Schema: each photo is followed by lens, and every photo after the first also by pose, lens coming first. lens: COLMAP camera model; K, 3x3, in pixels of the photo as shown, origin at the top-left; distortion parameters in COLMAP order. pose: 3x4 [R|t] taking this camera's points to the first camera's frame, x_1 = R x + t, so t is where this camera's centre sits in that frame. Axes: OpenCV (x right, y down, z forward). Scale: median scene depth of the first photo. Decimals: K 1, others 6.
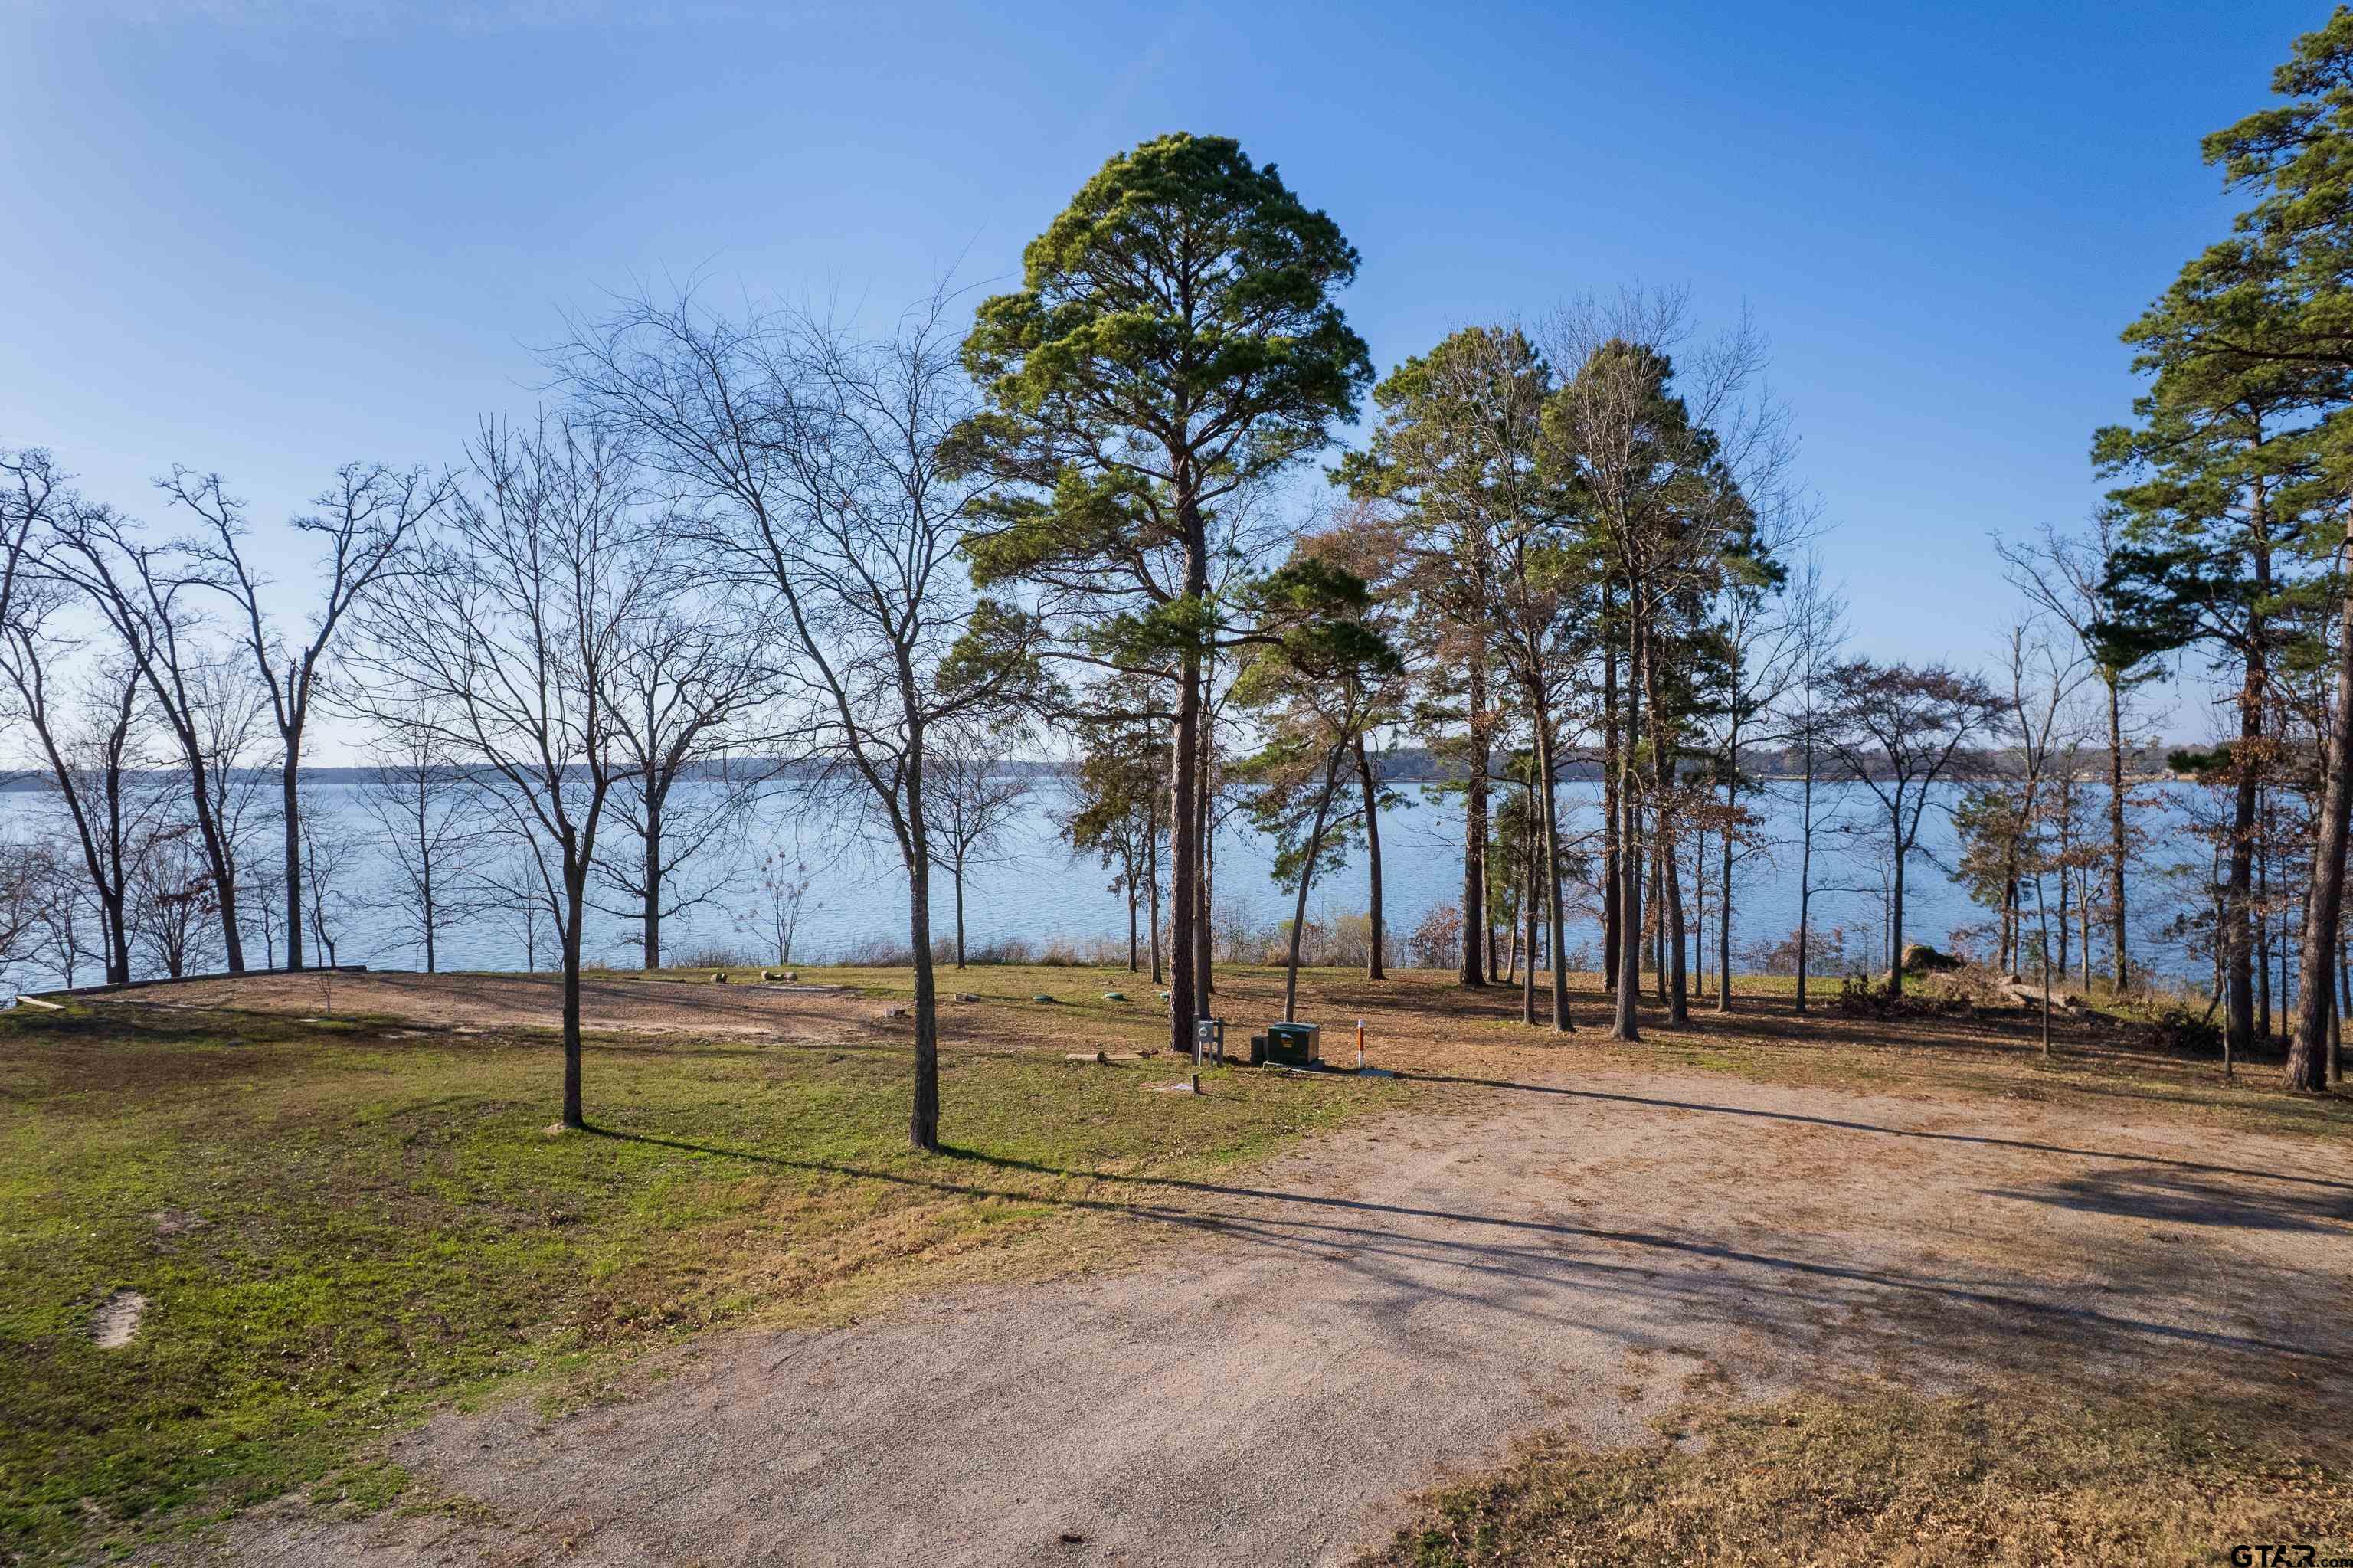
lens RADIAL K [[1500.7, 0, 1178.4], [0, 1500.7, 790.2], [0, 0, 1]] dist [-0.035472, -0.000921]
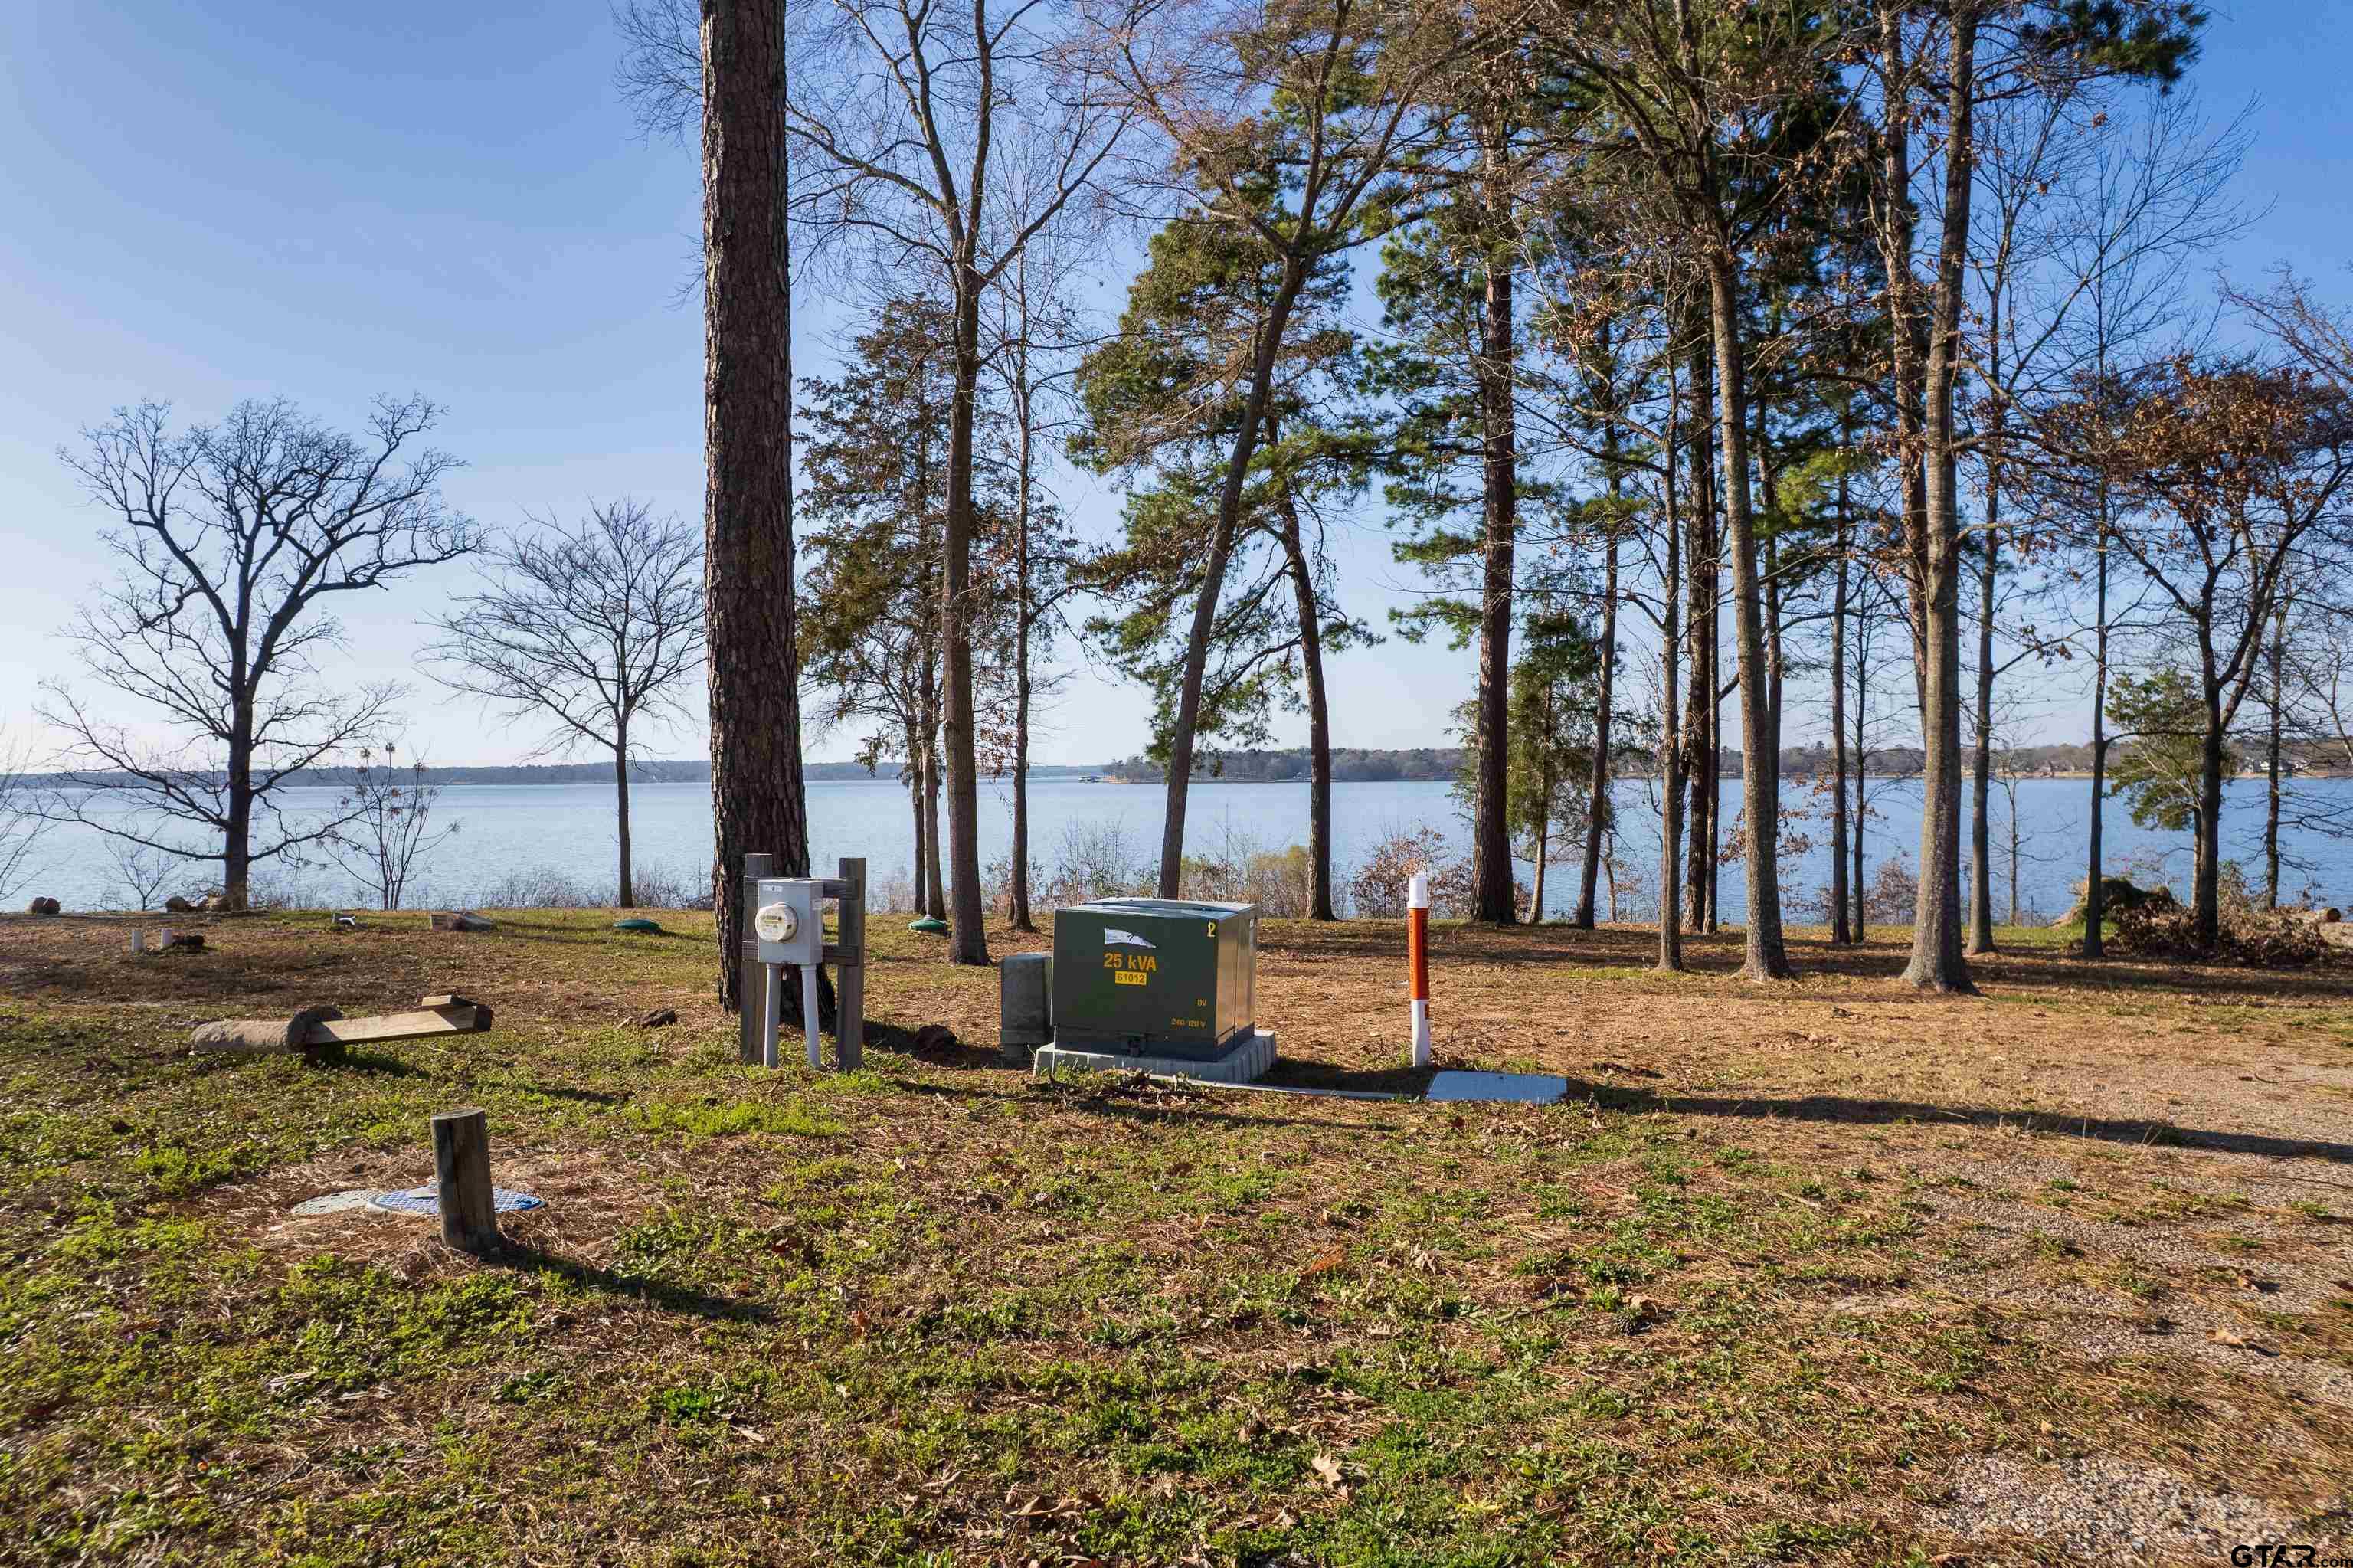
lens RADIAL K [[1500.7, 0, 1173.0], [0, 1500.7, 781.6], [0, 0, 1]] dist [-0.035472, -0.000921]
pose [[0.997982, -0.002019, 0.063463, 0.033914], [0.002568, 0.999960, -0.008567, 0.073573], [-0.063444, 0.008712, 0.997947, 0.395535]]
